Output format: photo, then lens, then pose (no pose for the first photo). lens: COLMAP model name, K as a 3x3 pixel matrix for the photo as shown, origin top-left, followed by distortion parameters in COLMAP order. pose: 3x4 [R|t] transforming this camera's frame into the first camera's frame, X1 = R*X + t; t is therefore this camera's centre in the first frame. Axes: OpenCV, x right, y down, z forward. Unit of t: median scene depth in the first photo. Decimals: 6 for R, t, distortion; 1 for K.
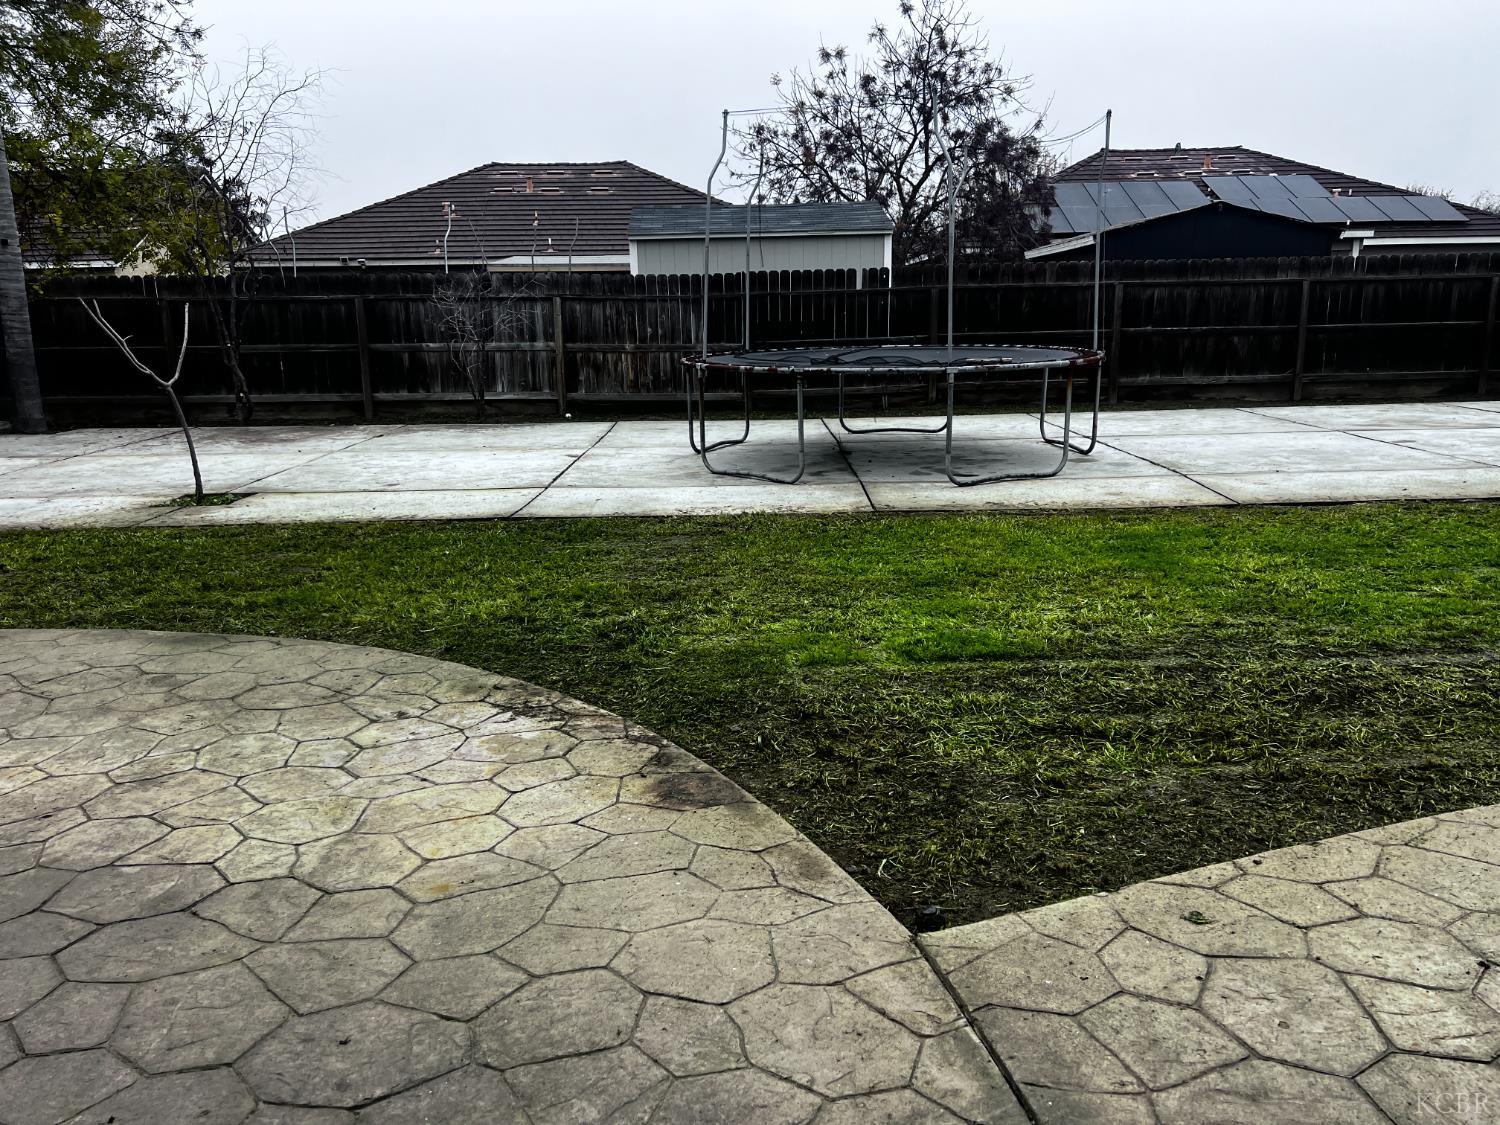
lens RADIAL K [[1119.0, 0, 746.7], [0, 1119.0, 561.7], [0, 0, 1]] dist [0.028892, -0.013805]
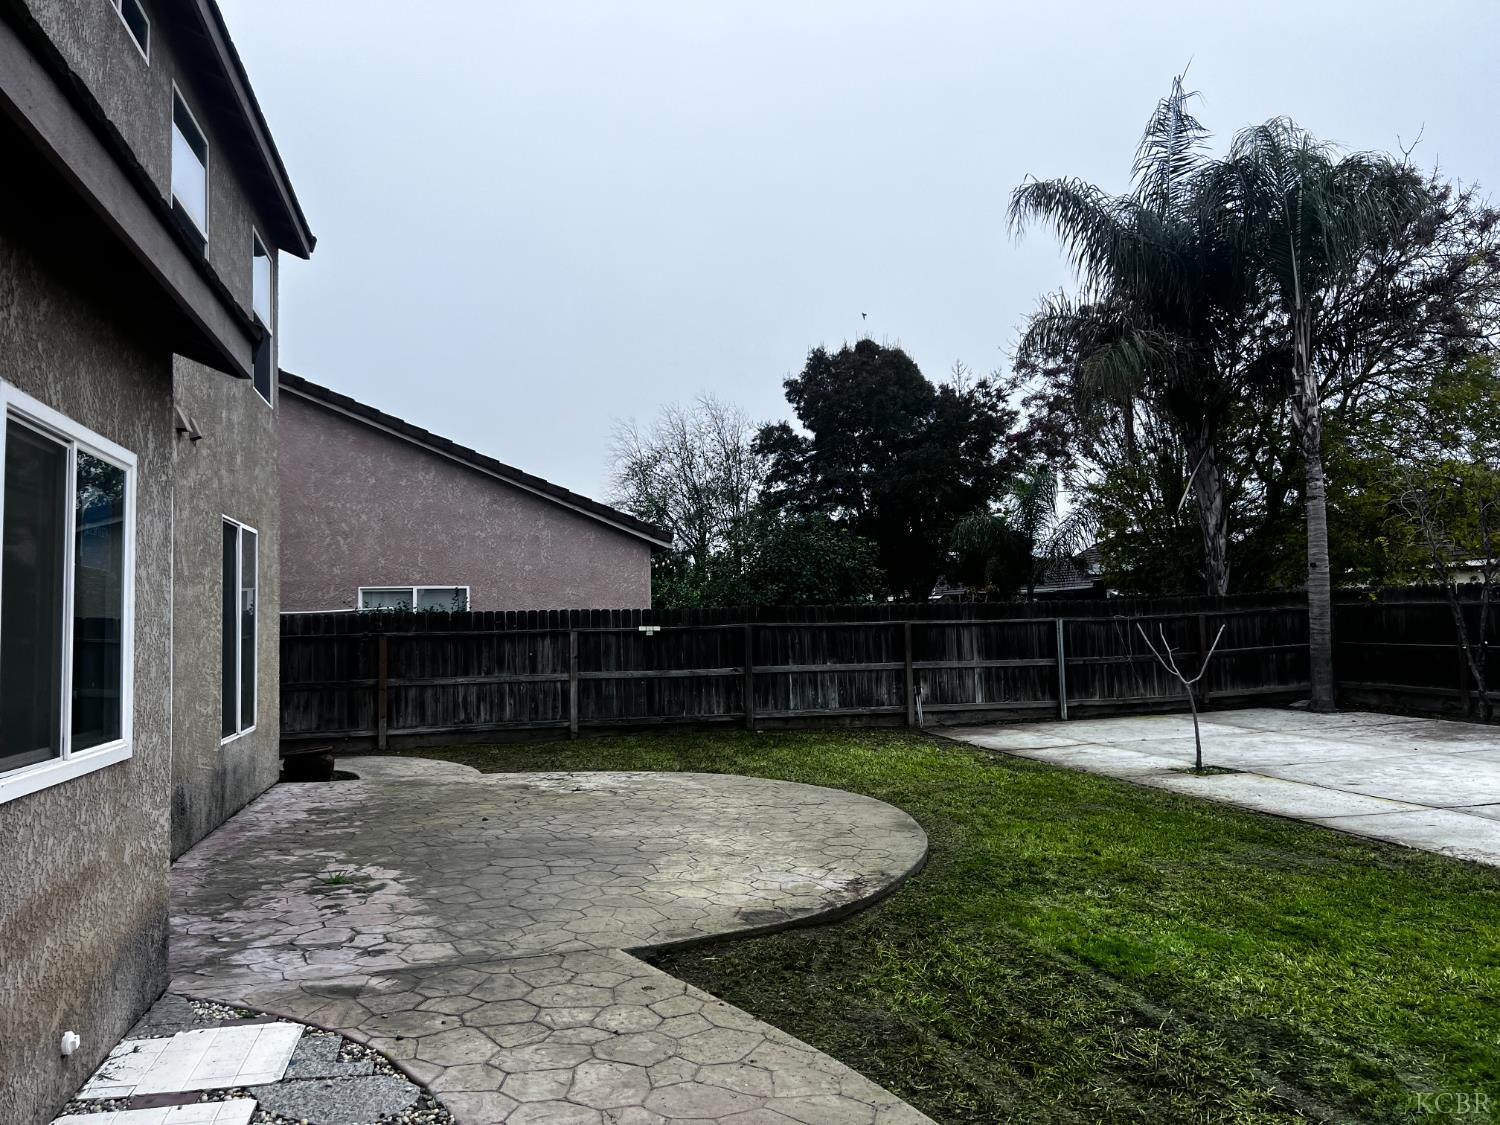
lens RADIAL K [[1119.0, 0, 748.6], [0, 1119.0, 559.5], [0, 0, 1]] dist [0.028892, -0.013805]
pose [[0.216064, -0.042431, -0.975457, 2.080609], [-0.188171, 0.978517, -0.084244, -0.257051], [0.958075, 0.201755, 0.203438, 0.516193]]
